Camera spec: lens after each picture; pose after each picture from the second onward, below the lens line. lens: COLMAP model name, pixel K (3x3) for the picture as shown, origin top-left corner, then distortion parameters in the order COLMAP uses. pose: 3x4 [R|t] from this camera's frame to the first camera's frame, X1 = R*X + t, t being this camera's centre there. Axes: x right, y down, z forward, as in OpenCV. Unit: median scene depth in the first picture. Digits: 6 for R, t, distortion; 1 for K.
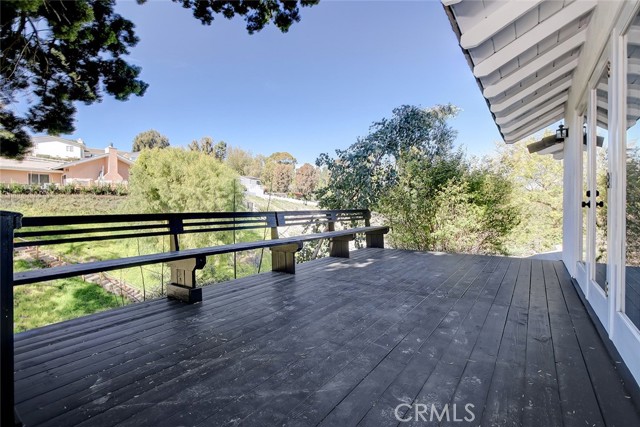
lens RADIAL K [[296.1, 0, 320.0], [0, 296.1, 213.5], [0, 0, 1]] dist [-0.018386, -0.000126]
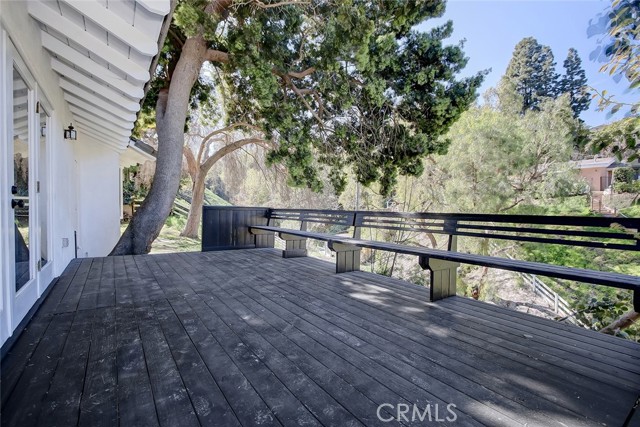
lens RADIAL K [[296.1, 0, 320.0], [0, 296.1, 213.5], [0, 0, 1]] dist [-0.018386, -0.000126]
pose [[-0.322020, 0.021788, -0.946482, 0.736289], [-0.026951, 0.999119, 0.032169, -0.025723], [0.946349, 0.035868, -0.321149, 1.065803]]
